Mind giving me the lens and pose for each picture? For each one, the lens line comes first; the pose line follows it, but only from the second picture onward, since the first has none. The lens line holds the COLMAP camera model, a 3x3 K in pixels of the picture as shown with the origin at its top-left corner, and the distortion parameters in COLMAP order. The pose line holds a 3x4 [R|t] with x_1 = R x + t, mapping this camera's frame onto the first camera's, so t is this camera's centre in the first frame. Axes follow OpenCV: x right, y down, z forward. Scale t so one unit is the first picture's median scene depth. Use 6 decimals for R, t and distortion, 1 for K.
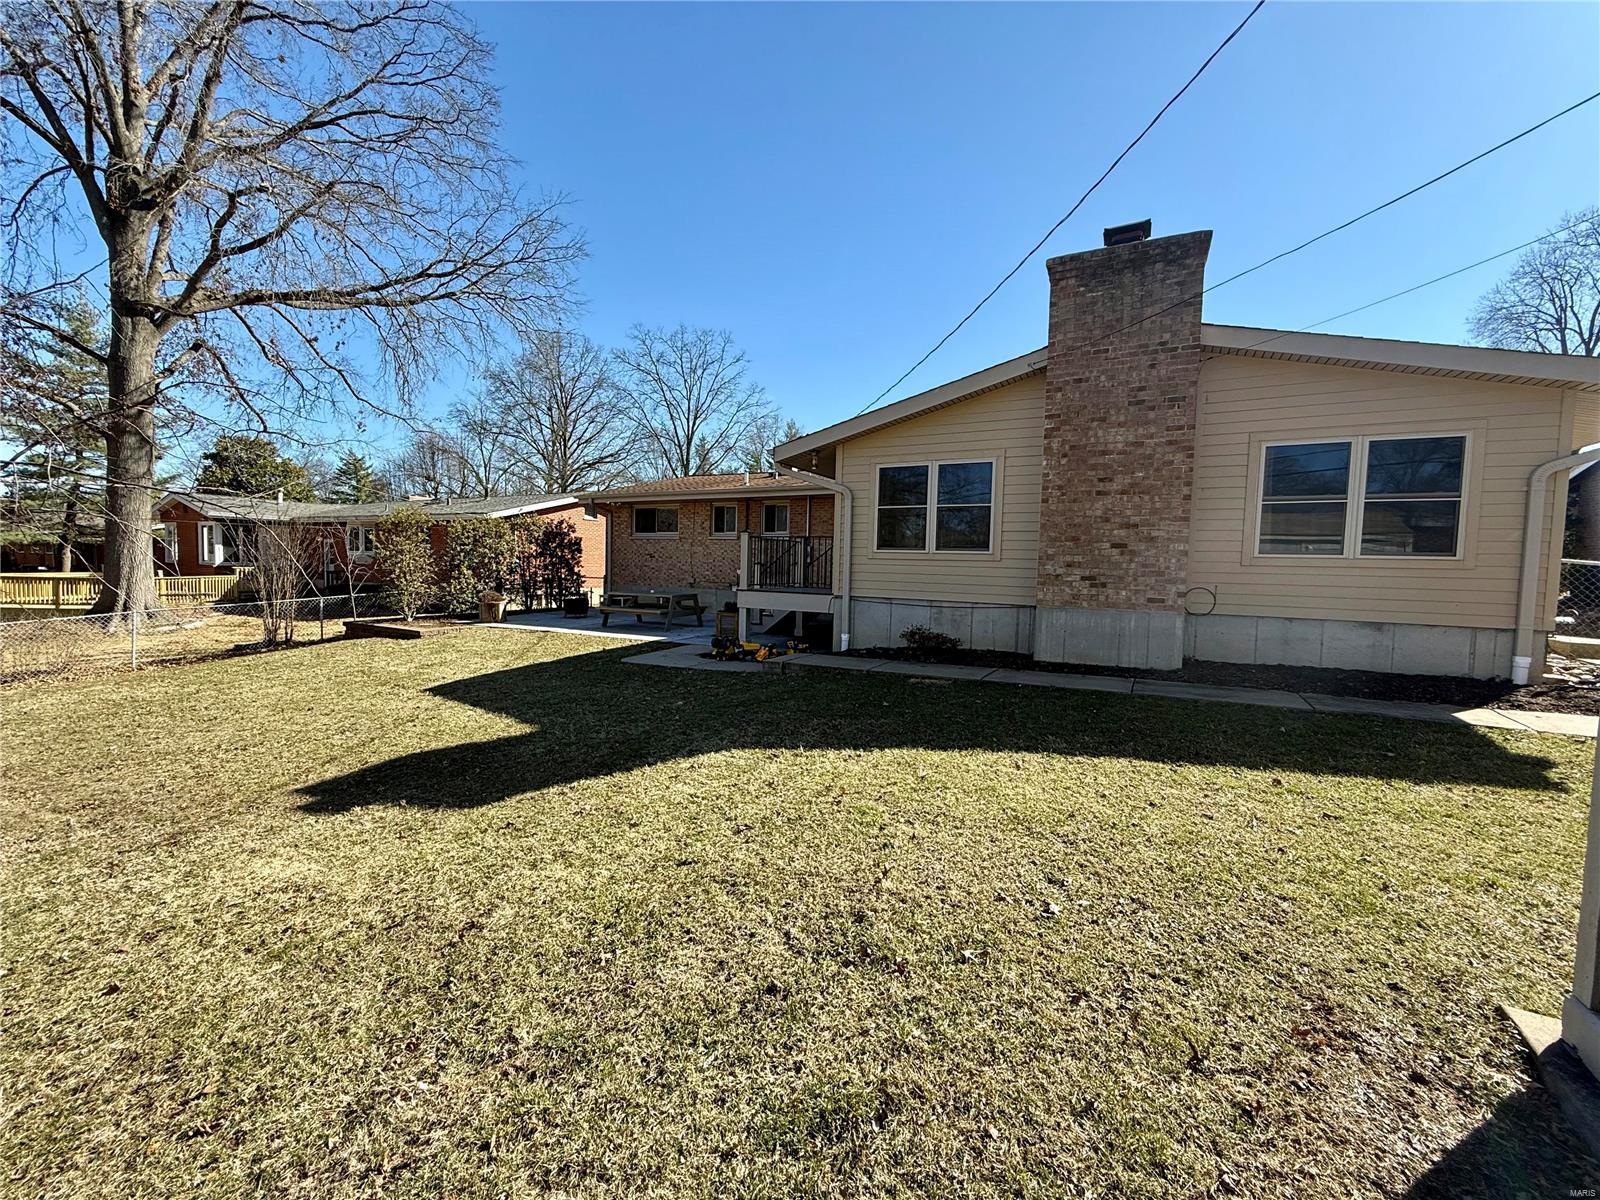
lens RADIAL K [[642.7, 0, 801.9], [0, 642.7, 602.8], [0, 0, 1]] dist [-0.001346, -0.000155]
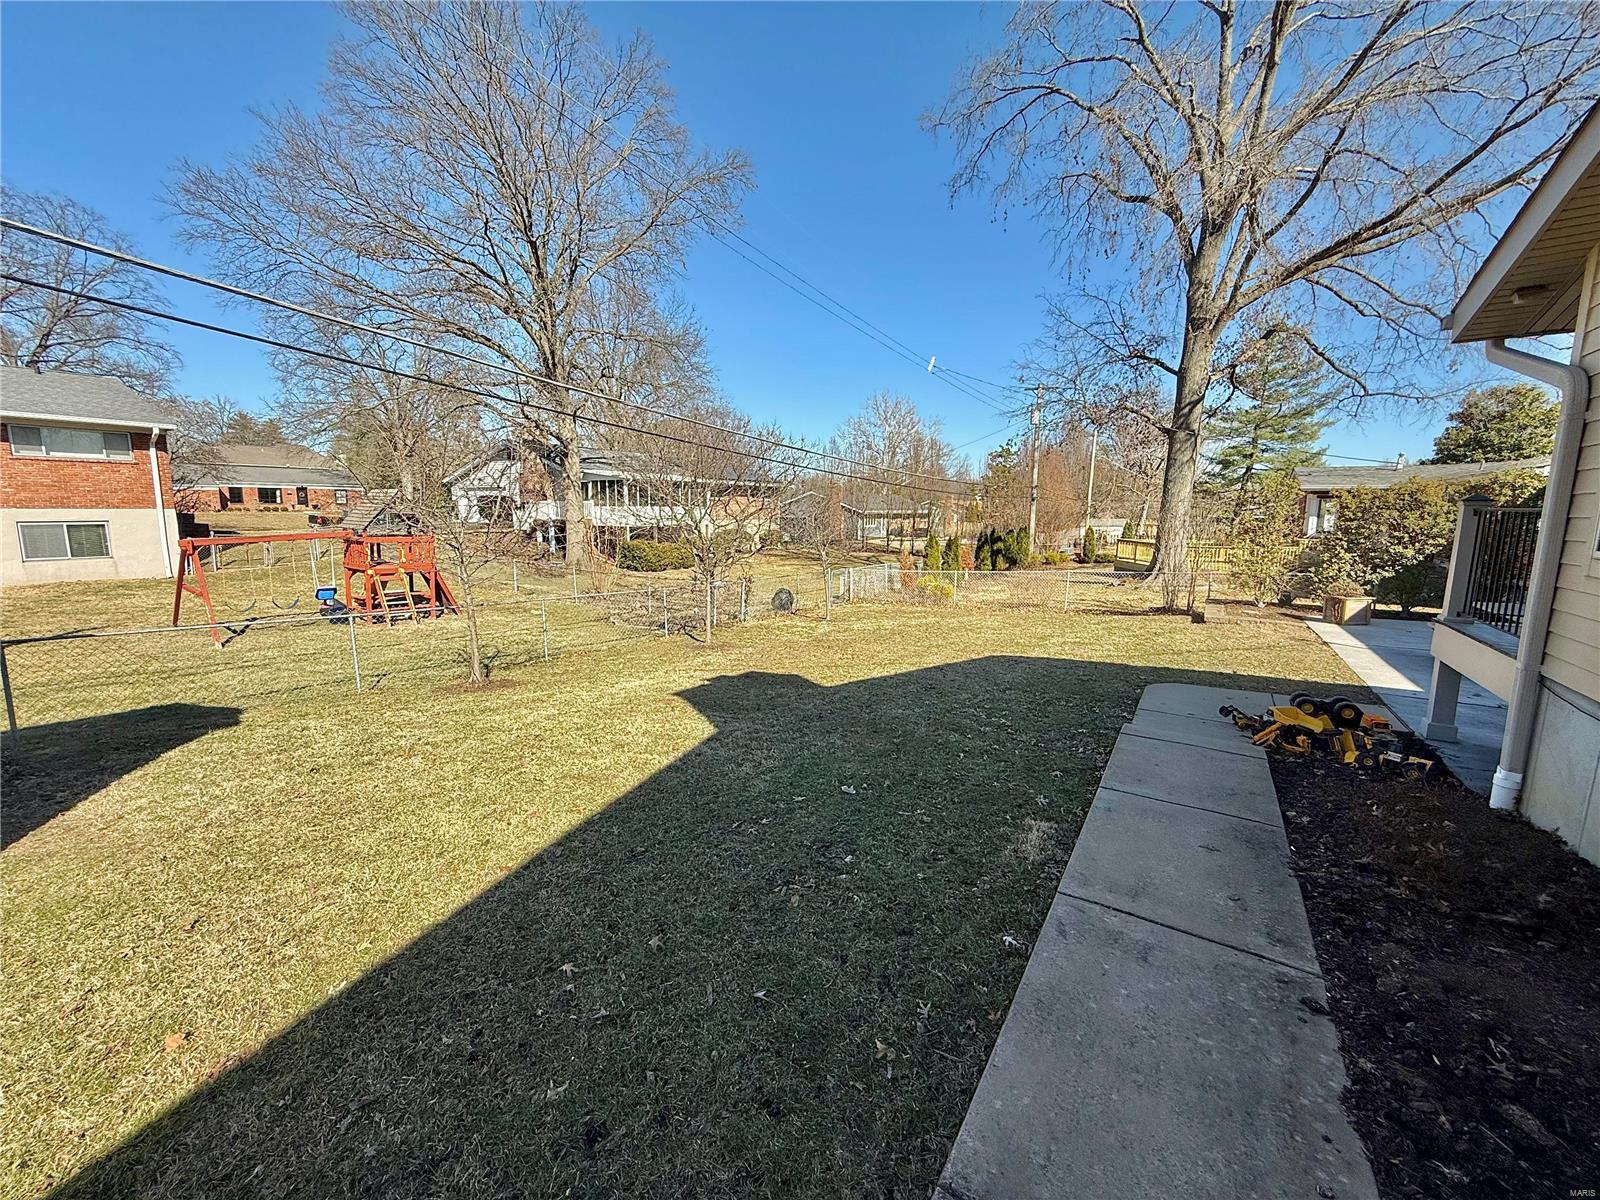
lens RADIAL K [[642.7, 0, 799.9], [0, 642.7, 603.0], [0, 0, 1]] dist [-0.001346, -0.000155]
pose [[-0.060242, 0.122351, -0.990657, 0.631700], [-0.071395, 0.989390, 0.126535, -0.083795], [0.995627, 0.078350, -0.050867, 0.837793]]
